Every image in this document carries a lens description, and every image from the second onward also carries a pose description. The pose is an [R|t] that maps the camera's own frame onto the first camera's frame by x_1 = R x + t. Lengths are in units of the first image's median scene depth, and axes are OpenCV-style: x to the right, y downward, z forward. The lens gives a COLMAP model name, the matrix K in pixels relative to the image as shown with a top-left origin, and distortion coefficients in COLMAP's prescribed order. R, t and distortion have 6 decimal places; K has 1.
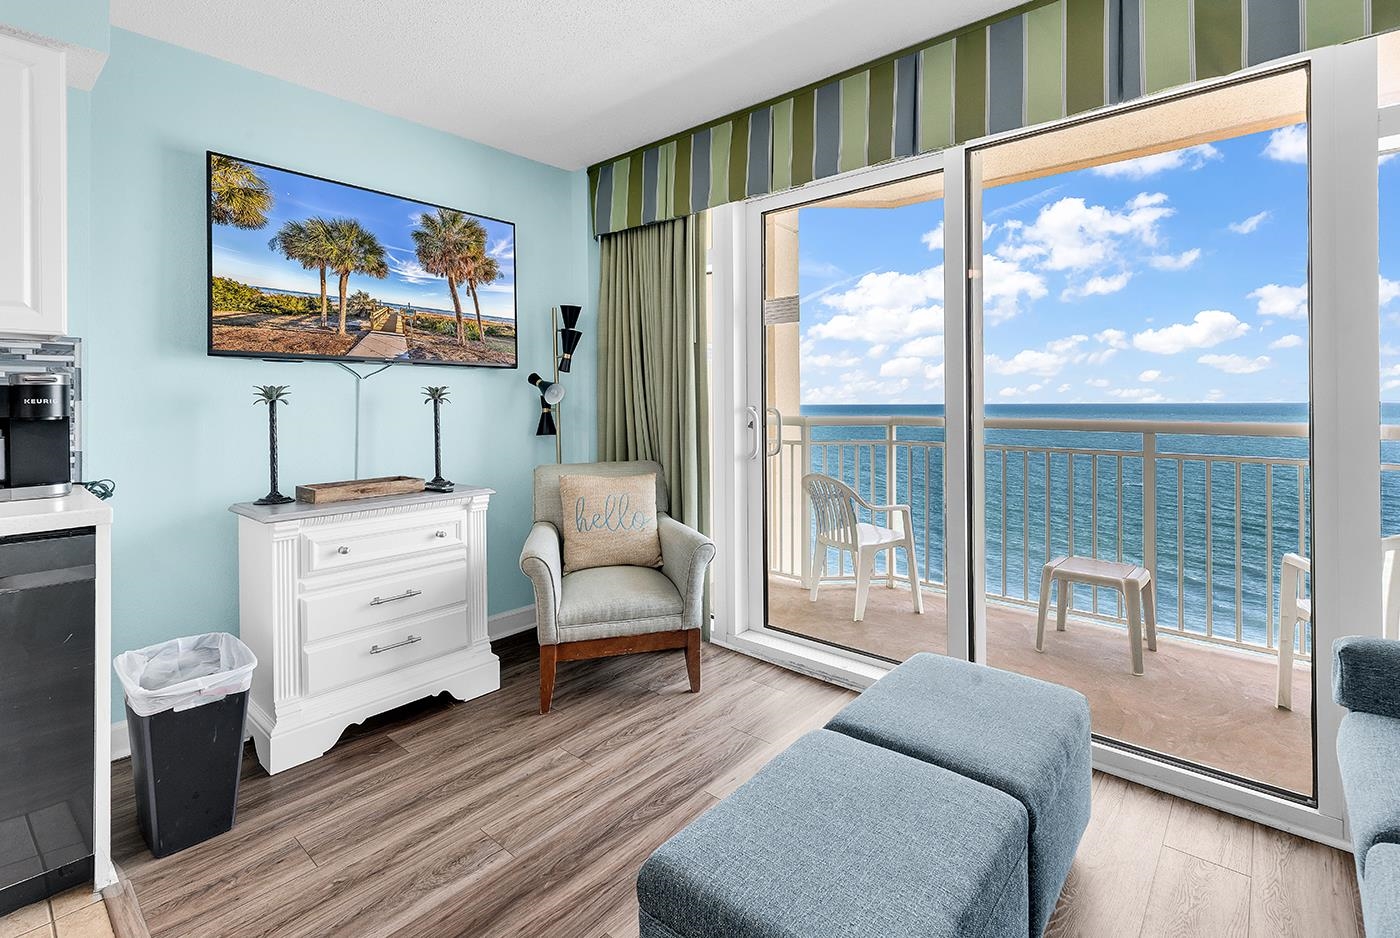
lens RADIAL K [[651.9, 0, 695.0], [0, 651.9, 398.6], [0, 0, 1]] dist [0.006726, -0.004535]
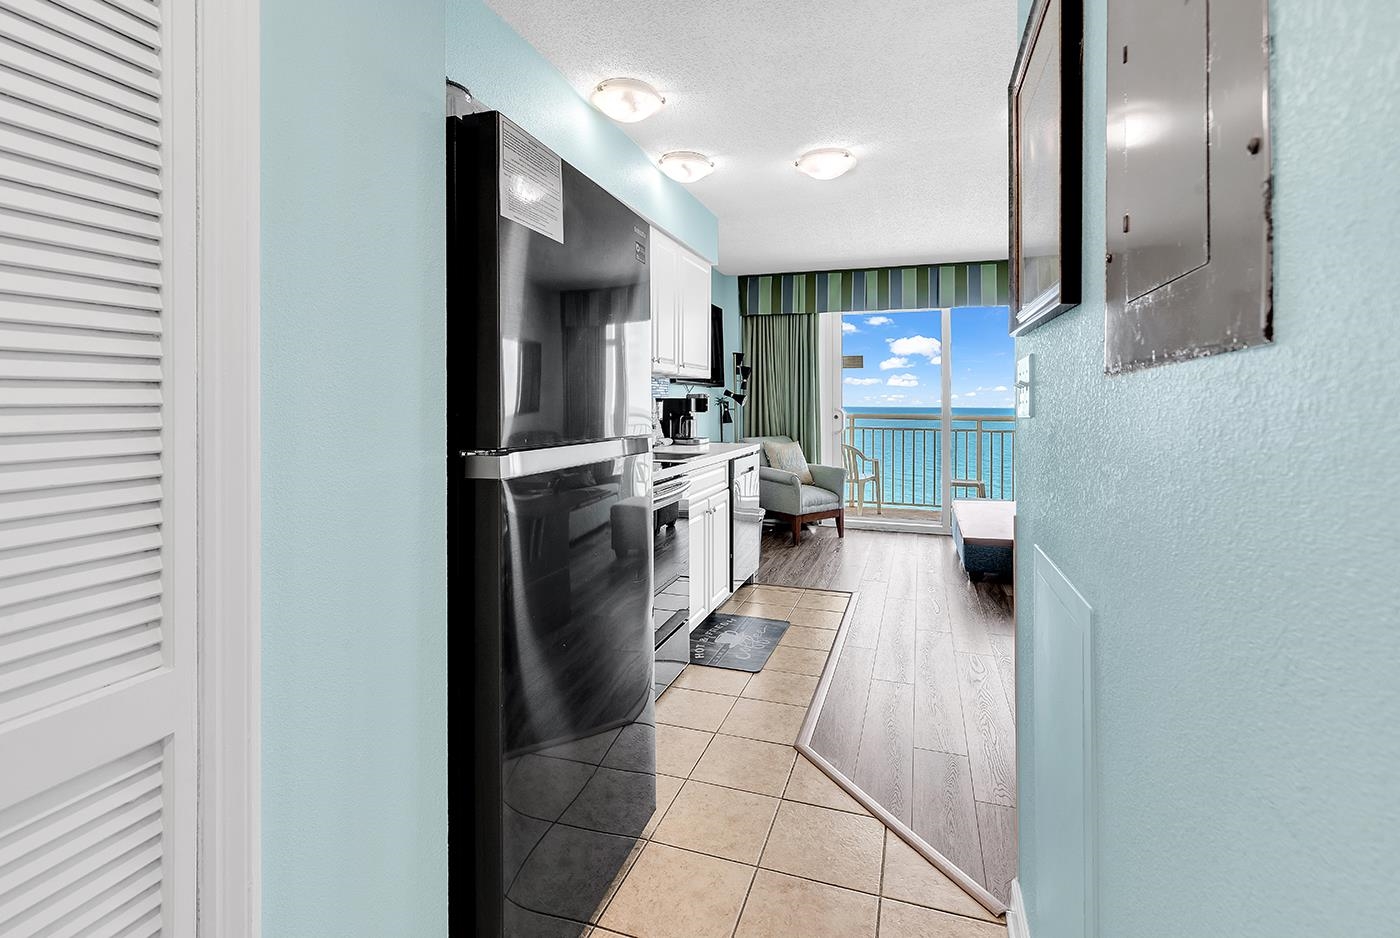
lens RADIAL K [[651.9, 0, 689.5], [0, 651.9, 389.4], [0, 0, 1]] dist [0.006726, -0.004535]
pose [[0.925506, 0.016720, 0.378363, -1.322269], [-0.008398, 0.999685, -0.023636, 0.007469], [-0.378639, 0.018698, 0.925355, -0.852158]]
